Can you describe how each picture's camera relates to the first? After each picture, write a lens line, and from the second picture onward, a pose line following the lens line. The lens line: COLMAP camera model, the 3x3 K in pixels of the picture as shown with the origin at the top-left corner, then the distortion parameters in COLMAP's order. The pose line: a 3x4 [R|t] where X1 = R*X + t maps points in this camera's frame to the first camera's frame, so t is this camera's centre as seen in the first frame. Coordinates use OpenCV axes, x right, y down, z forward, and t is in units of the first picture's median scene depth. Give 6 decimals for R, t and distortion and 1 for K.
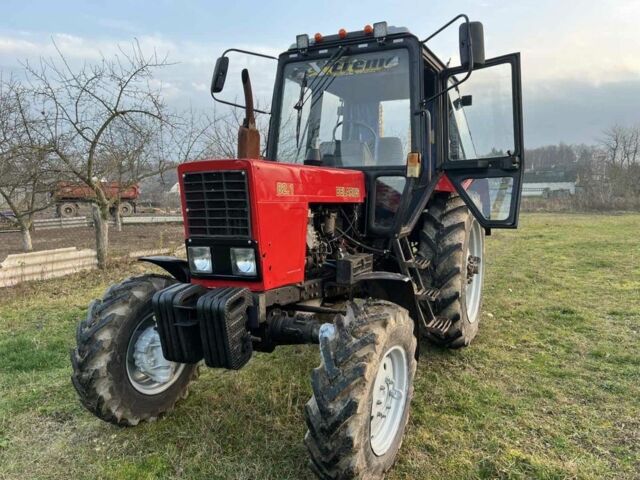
lens RADIAL K [[478.4, 0, 323.8], [0, 478.4, 239.6], [0, 0, 1]] dist [0.044566, -0.053872]
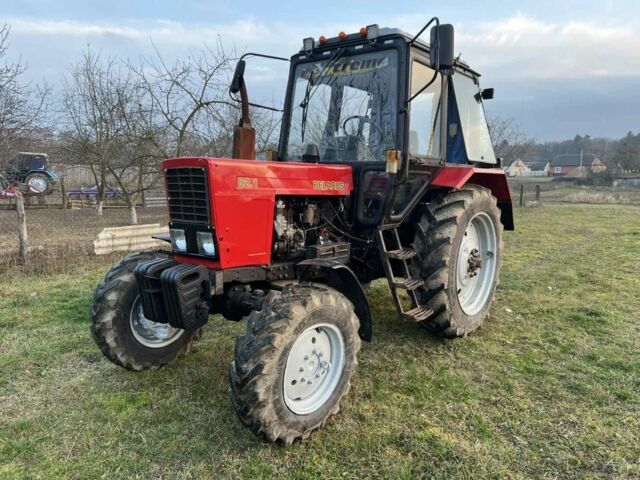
lens RADIAL K [[479.6, 0, 322.1], [0, 479.6, 246.9], [0, 0, 1]] dist [0.014363, -0.001753]
pose [[0.974566, 0.054017, -0.217492, 0.262921], [-0.043659, 0.997684, 0.052159, -0.014538], [0.219806, -0.041337, 0.974668, -0.073742]]
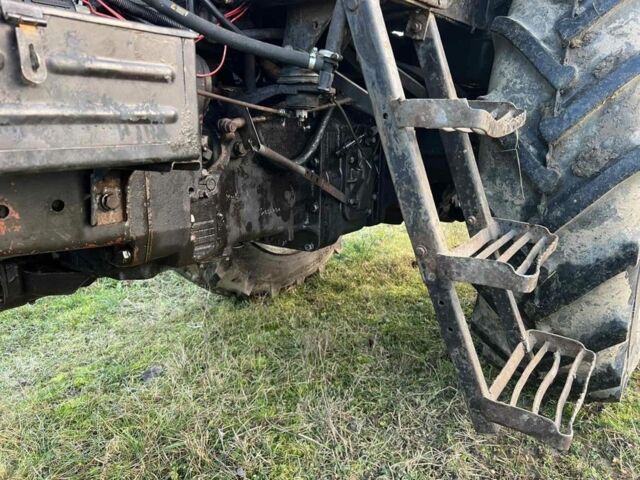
lens RADIAL K [[478.4, 0, 323.8], [0, 478.4, 239.6], [0, 0, 1]] dist [0.044566, -0.053872]
pose [[0.985865, 0.034302, -0.163991, 0.172844], [-0.008068, 0.987400, 0.158036, 0.073146], [0.167345, -0.154480, 0.973720, 0.779655]]
